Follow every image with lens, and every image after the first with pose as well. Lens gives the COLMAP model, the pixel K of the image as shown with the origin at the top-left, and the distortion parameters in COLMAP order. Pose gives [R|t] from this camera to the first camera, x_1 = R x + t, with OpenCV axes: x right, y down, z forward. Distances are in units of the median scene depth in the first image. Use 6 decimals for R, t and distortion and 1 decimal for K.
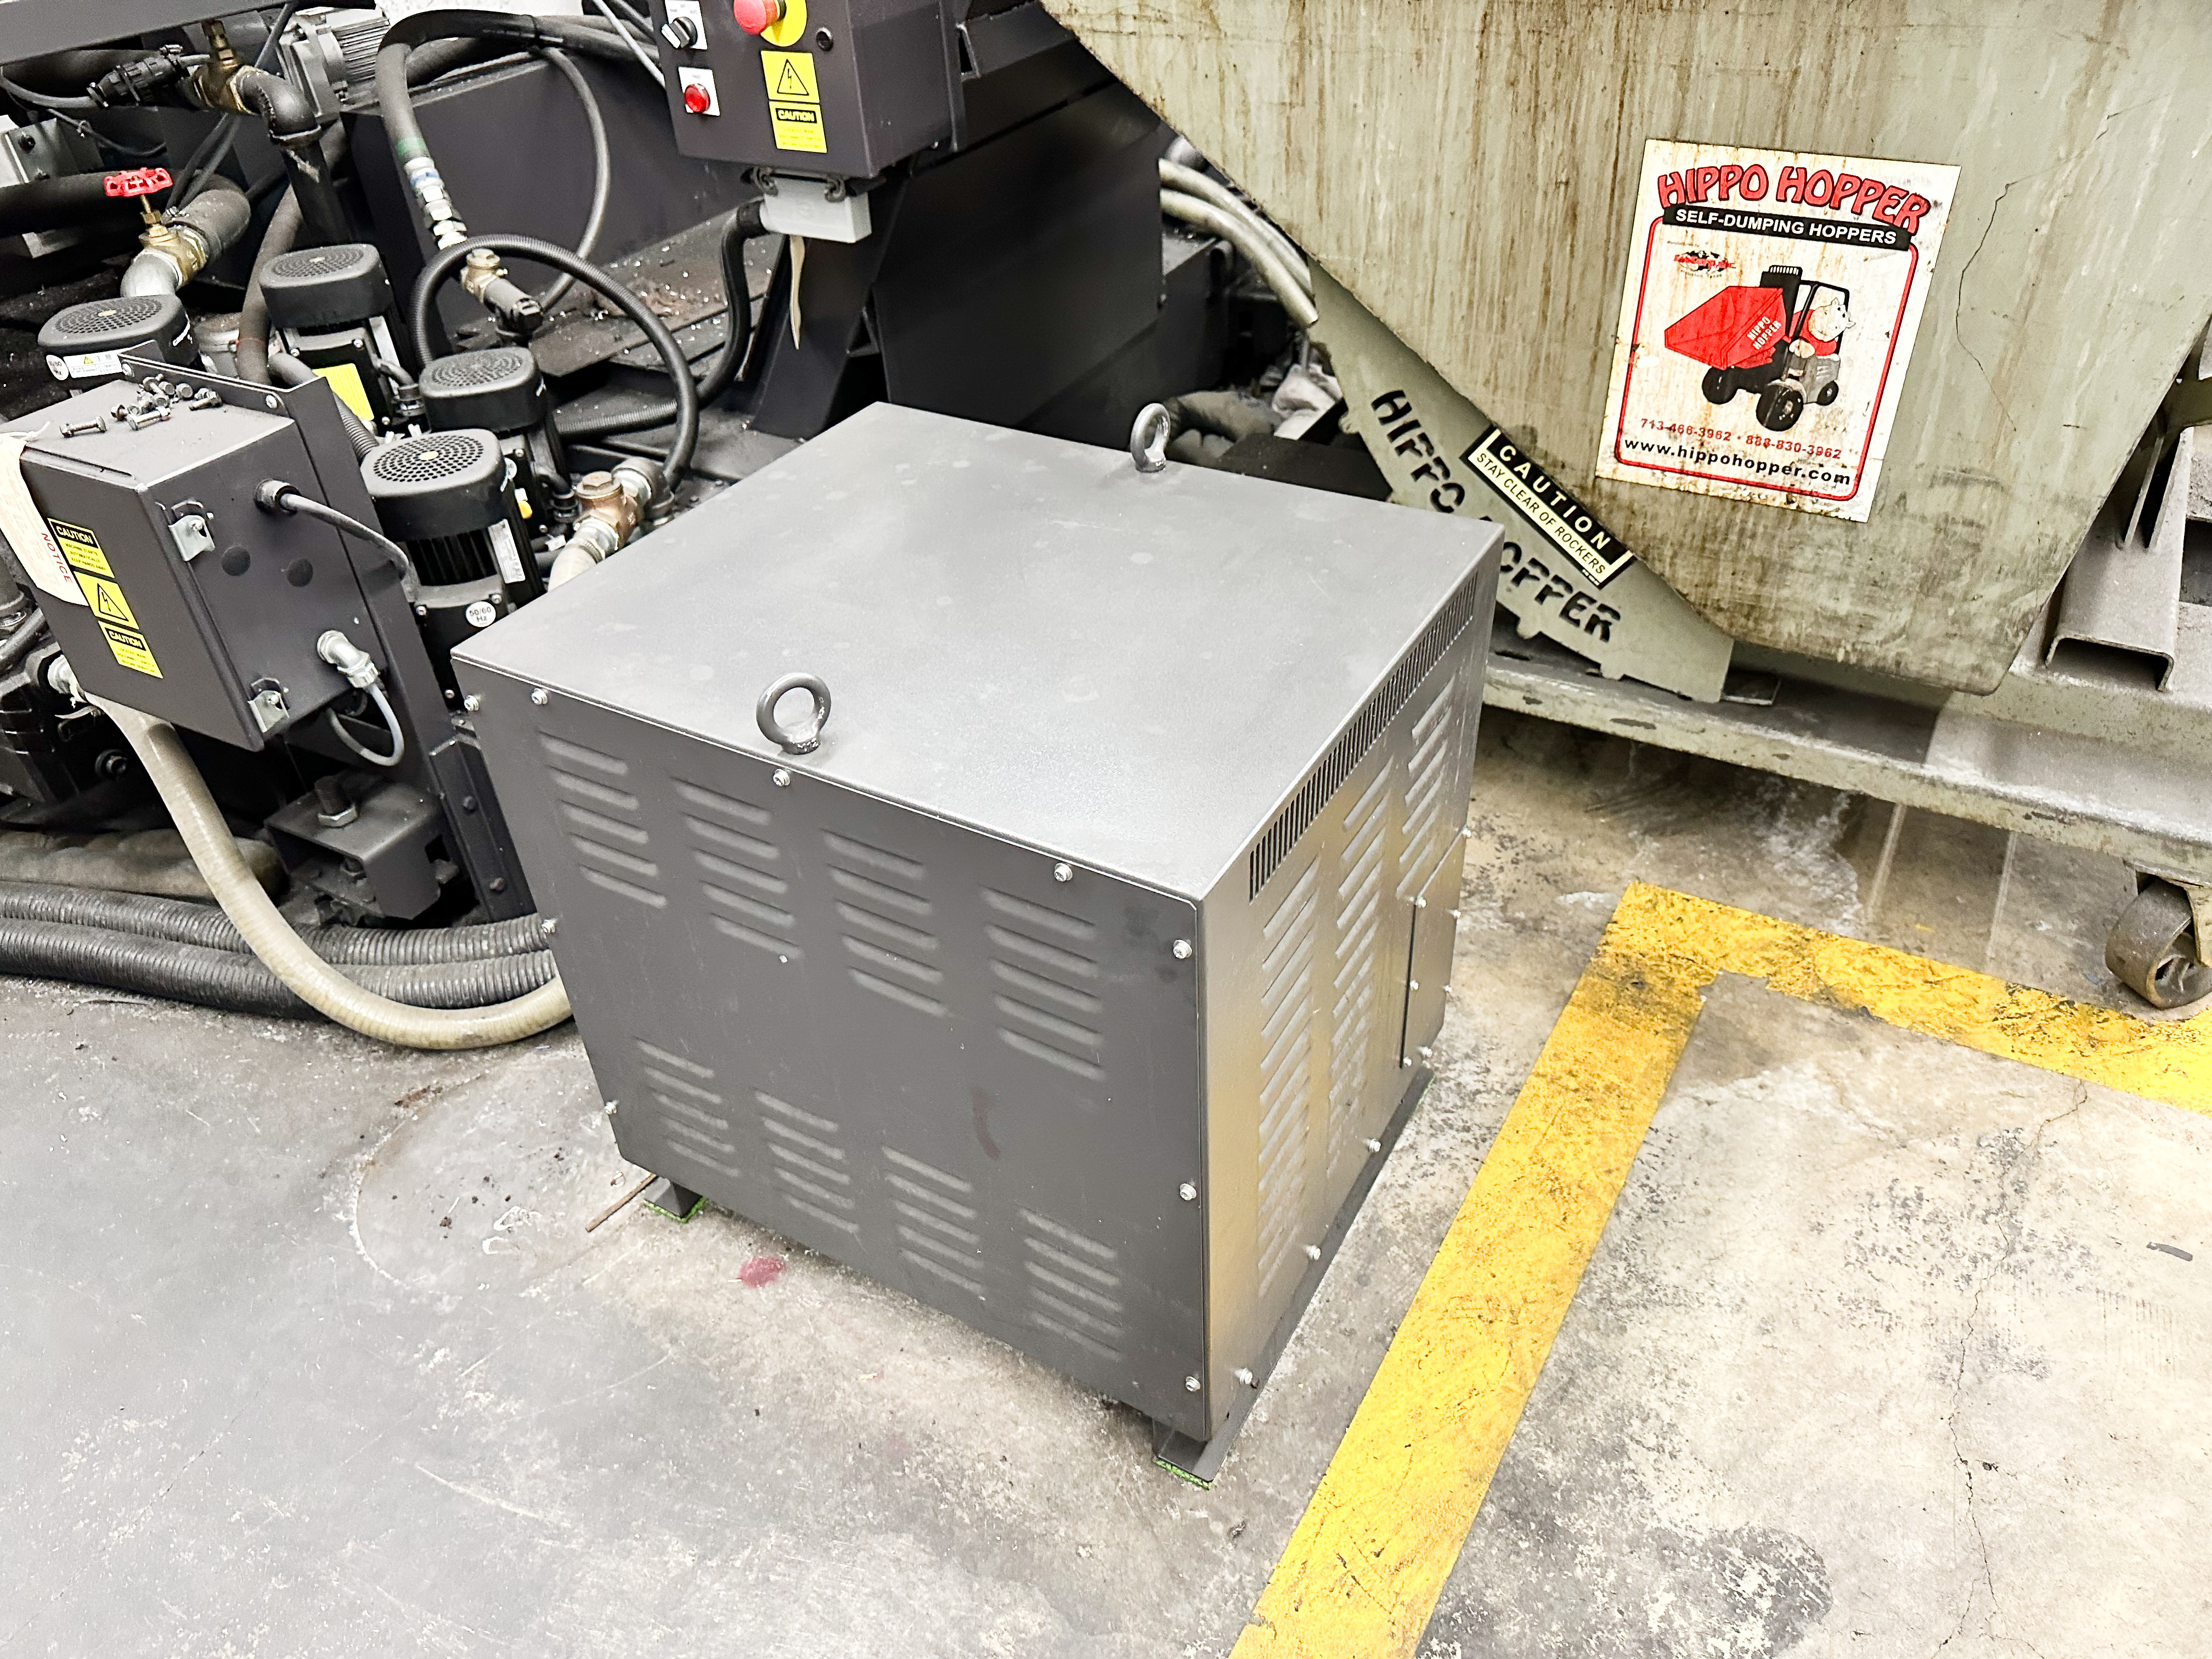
lens RADIAL K [[1579.5, 0, 1106.0], [0, 1579.5, 829.5], [0, 0, 1]] dist [0.019493, -0.021156]
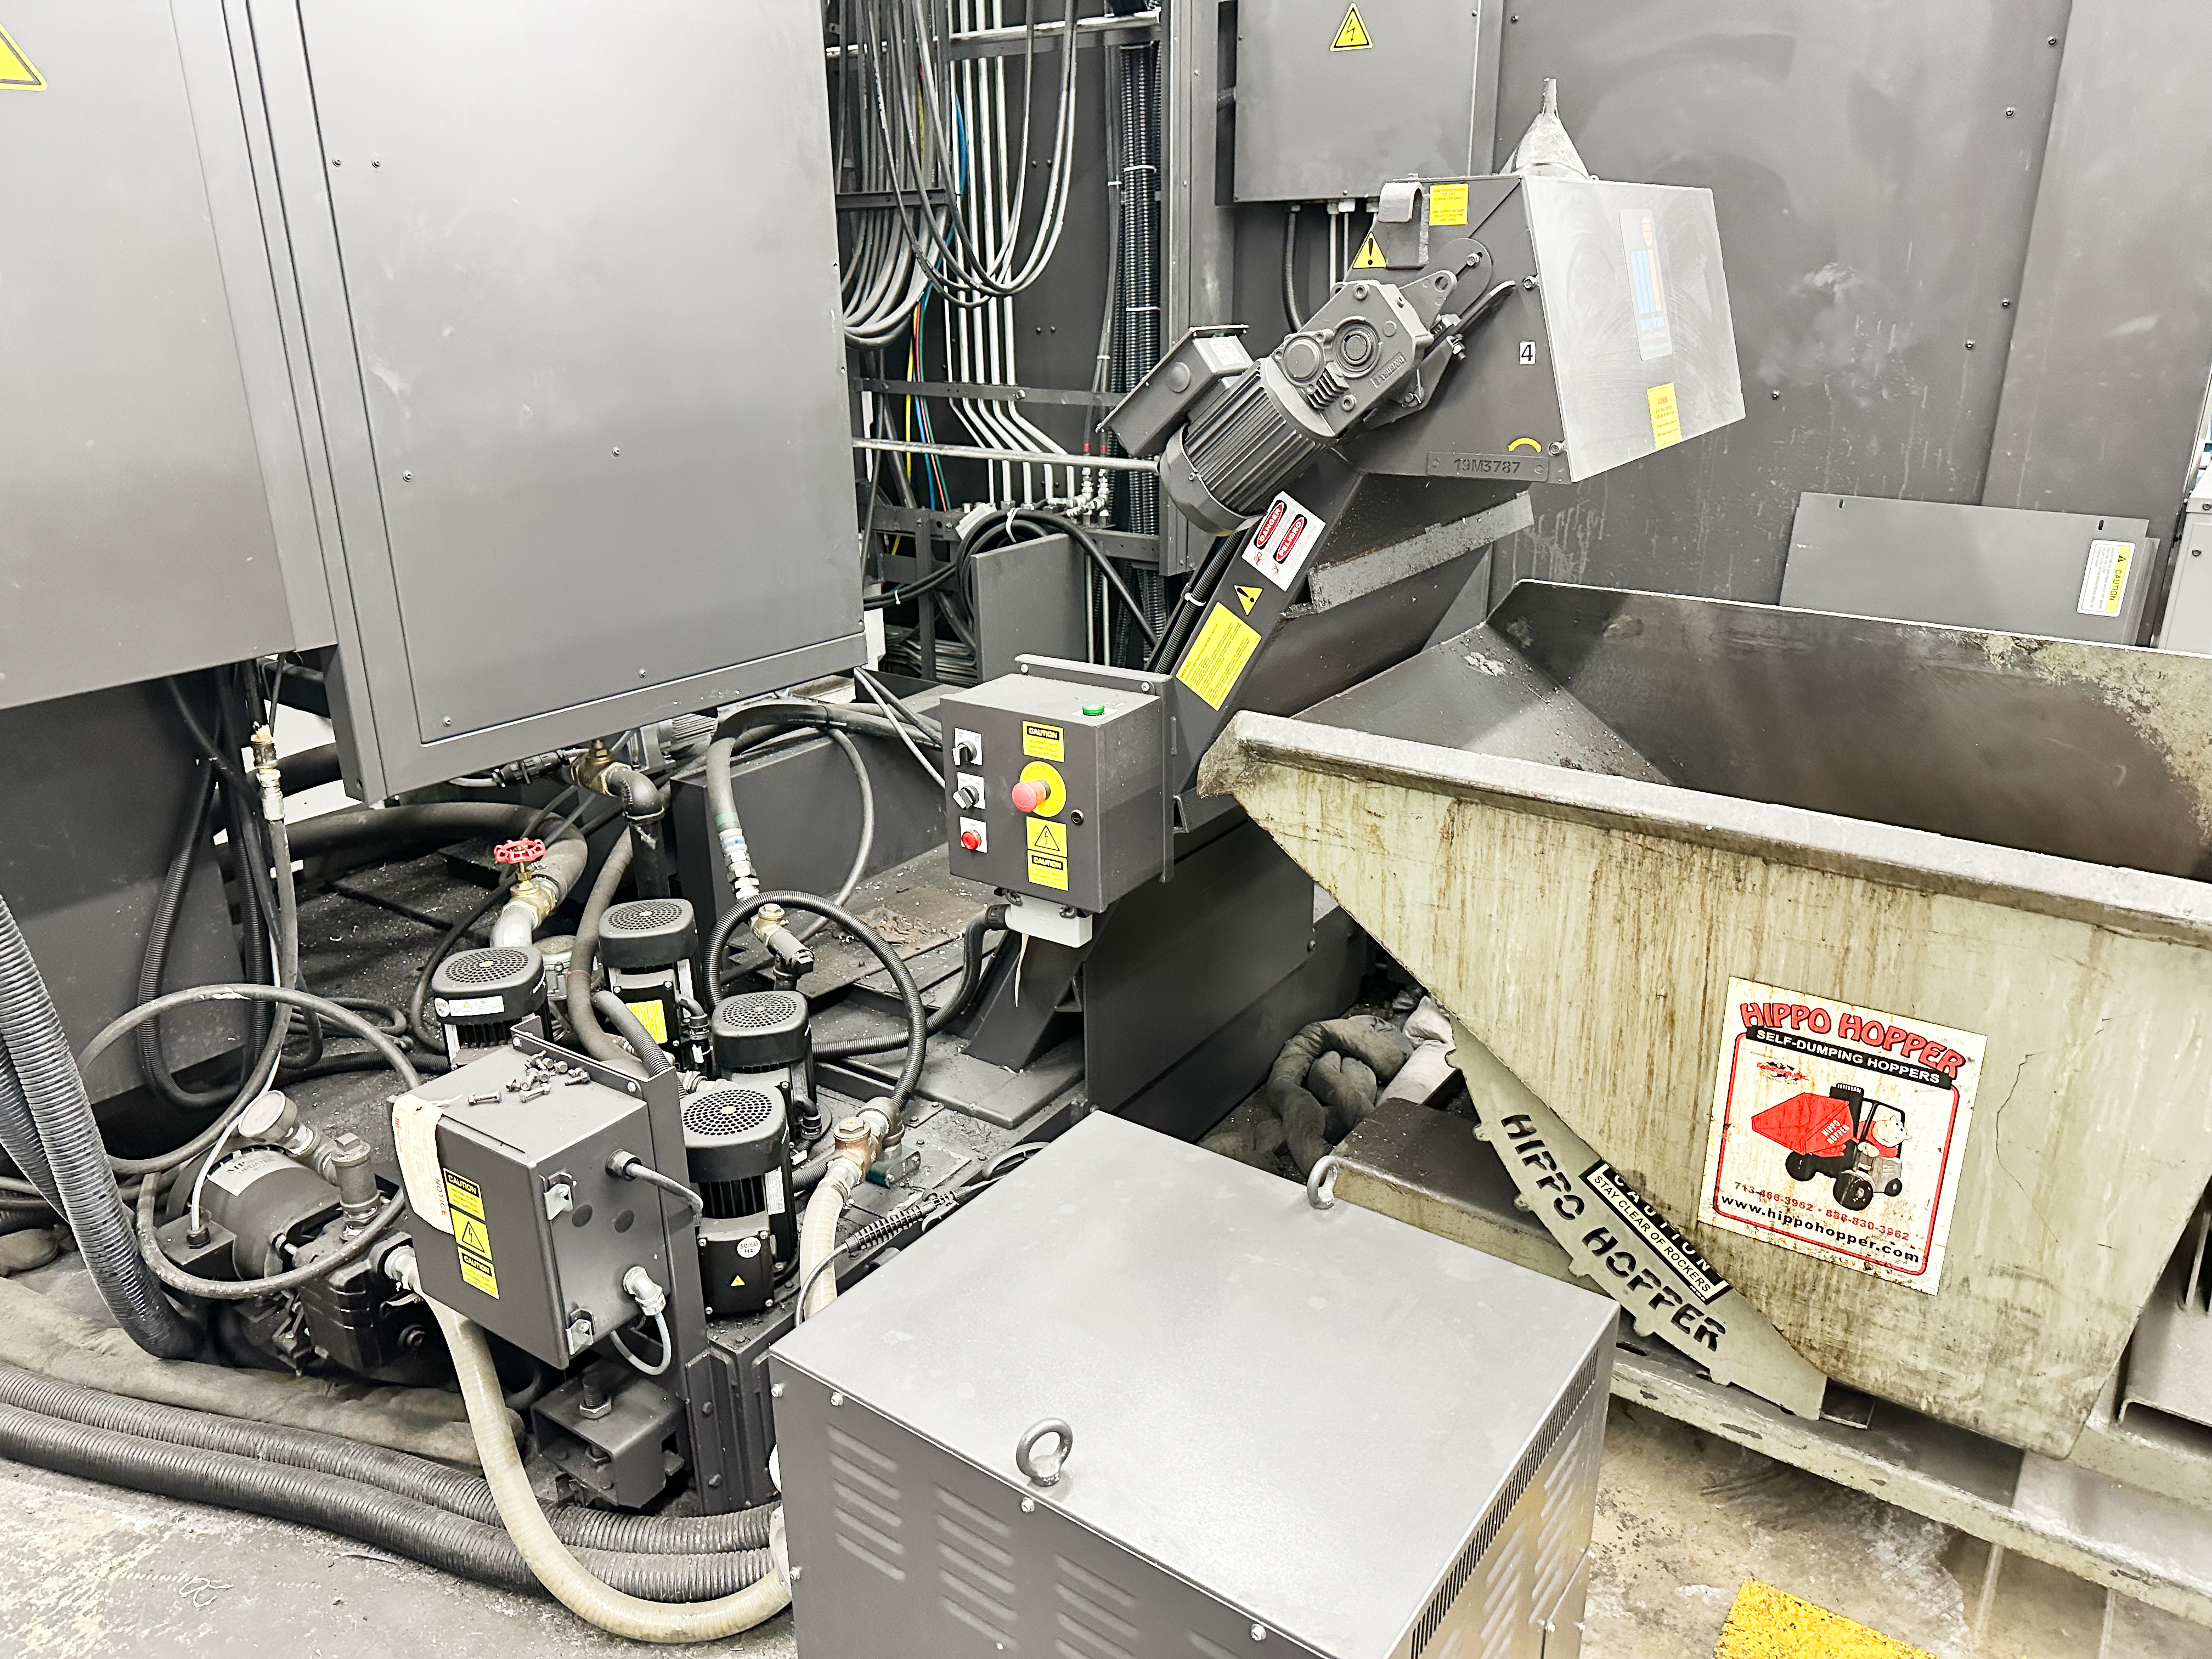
lens RADIAL K [[1547.4, 0, 1097.6], [0, 1547.4, 829.6], [0, 0, 1]] dist [0.124139, -0.192864]
pose [[0.994573, 0.060526, -0.084619, -0.049141], [-0.082390, 0.954868, -0.285374, -0.119572], [0.063528, 0.290797, 0.954673, -0.211203]]
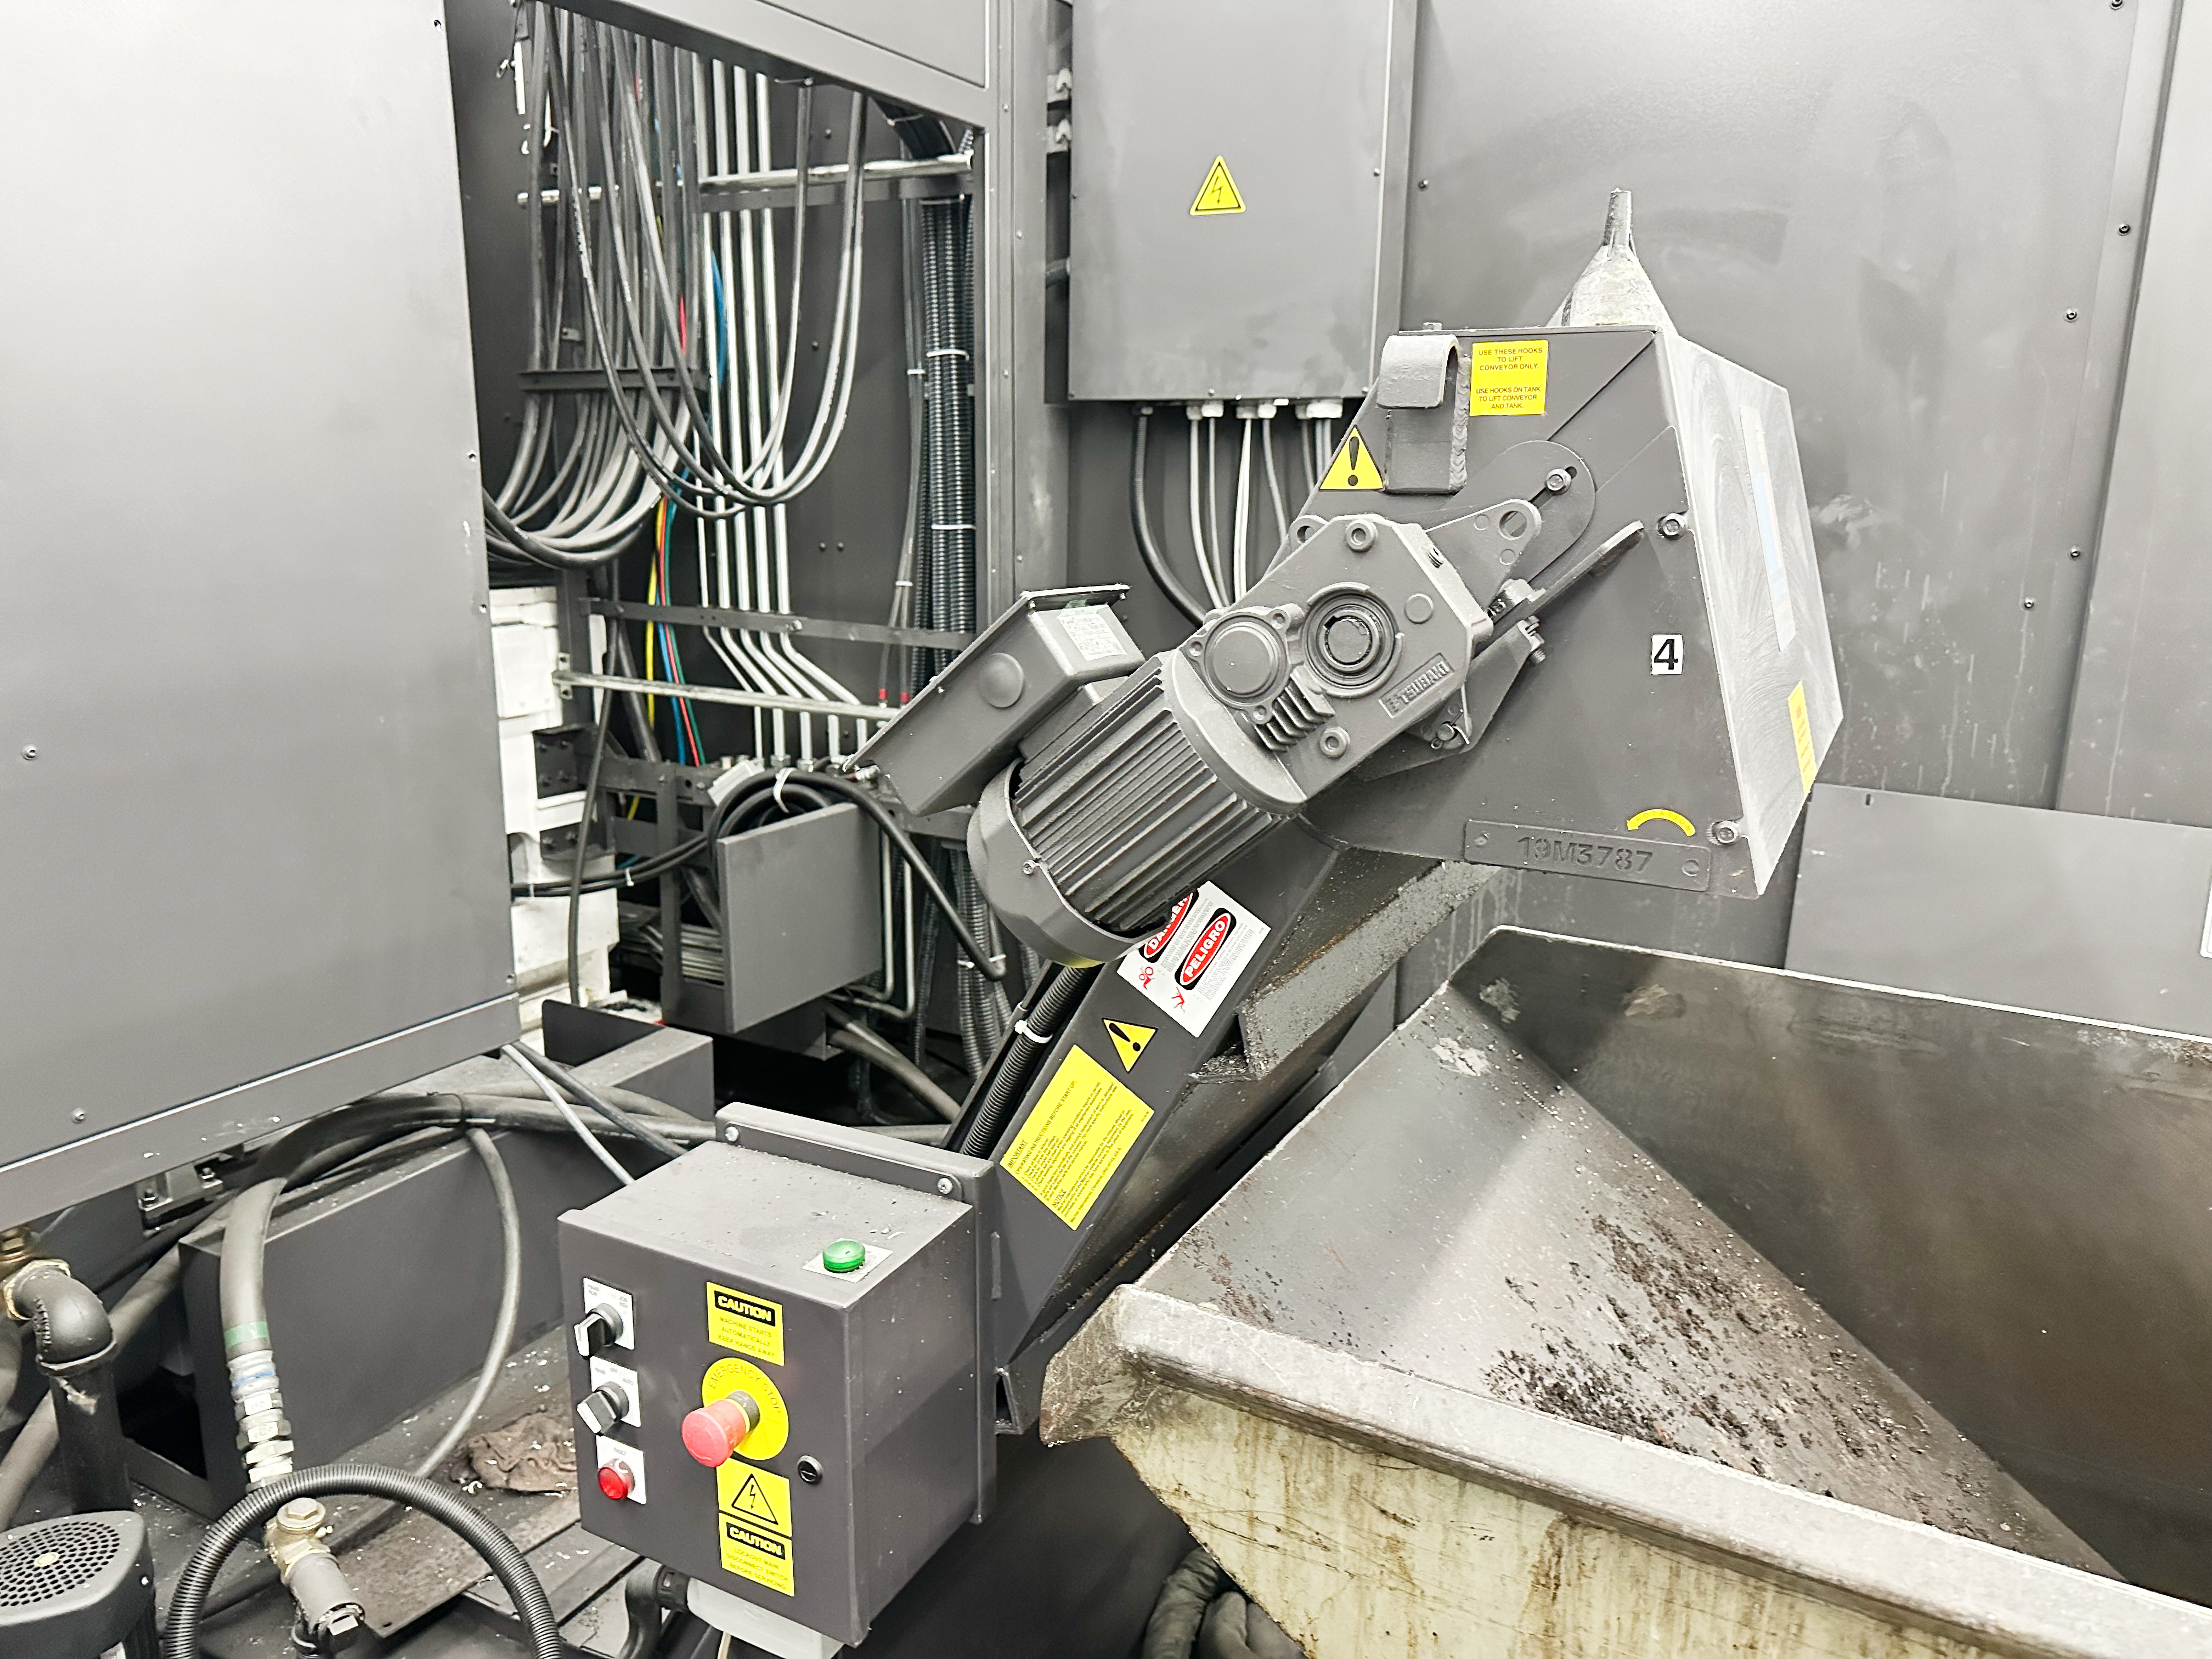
lens RADIAL K [[1548.9, 0, 1133.8], [0, 1548.9, 825.9], [0, 0, 1]] dist [0.136025, -0.174353]
pose [[0.997807, 0.049245, 0.044225, -0.078414], [-0.026871, 0.912018, -0.409269, -0.456735], [-0.060488, 0.407183, 0.911341, 0.243490]]
